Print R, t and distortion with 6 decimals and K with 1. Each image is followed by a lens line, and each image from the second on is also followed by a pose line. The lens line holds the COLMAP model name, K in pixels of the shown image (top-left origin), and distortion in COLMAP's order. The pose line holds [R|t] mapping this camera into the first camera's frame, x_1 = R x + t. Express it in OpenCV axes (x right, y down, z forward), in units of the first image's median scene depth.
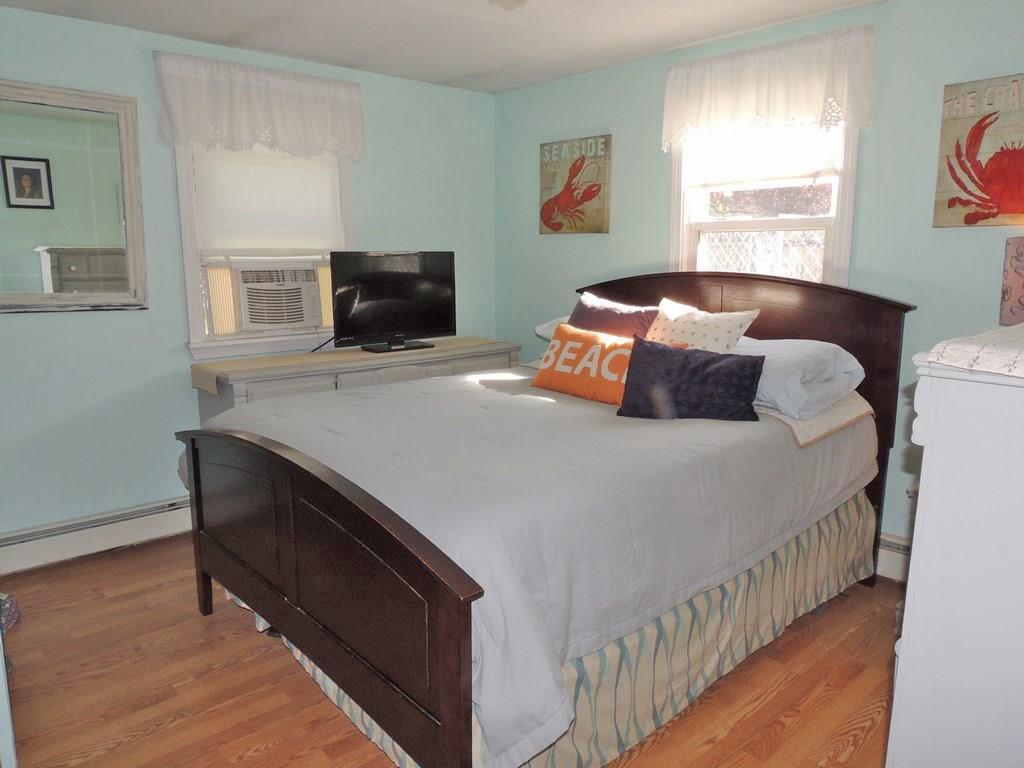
lens RADIAL K [[732.9, 0, 512.0], [0, 732.9, 384.0], [0, 0, 1]] dist [0.001521, -0.002404]
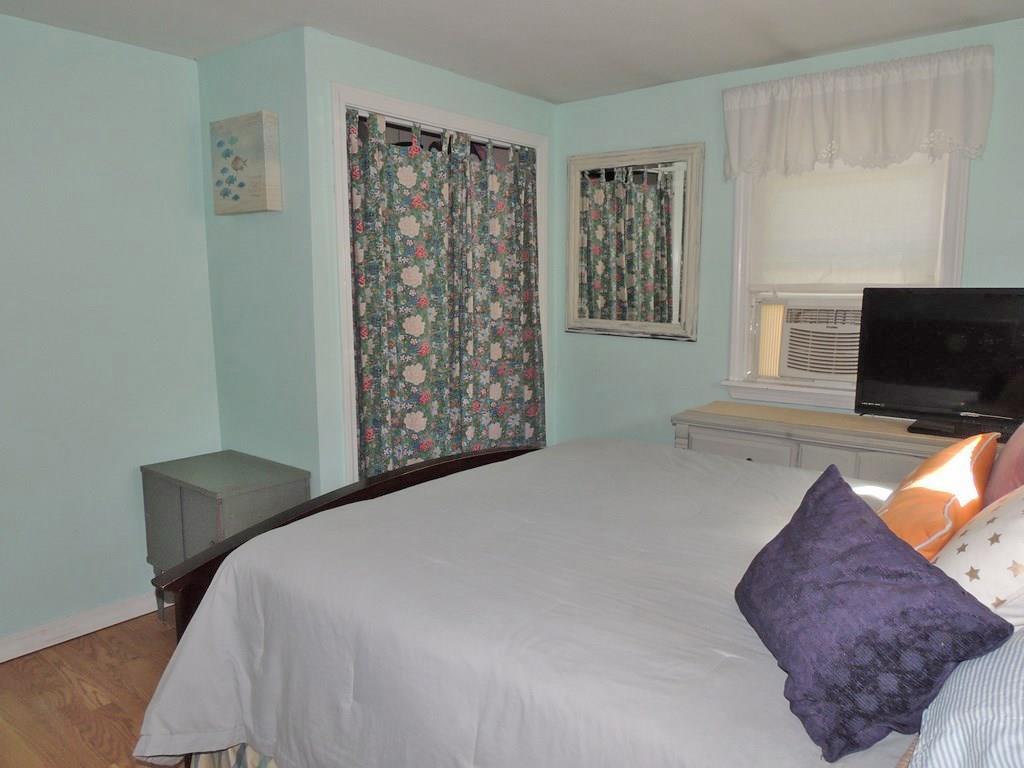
lens RADIAL K [[732.9, 0, 512.0], [0, 732.9, 384.0], [0, 0, 1]] dist [0.001521, -0.002404]
pose [[0.175095, 0.130135, -0.975913, 0.457425], [-0.177237, 0.979199, 0.098774, -0.095074], [0.968467, 0.155674, 0.194517, 0.527326]]
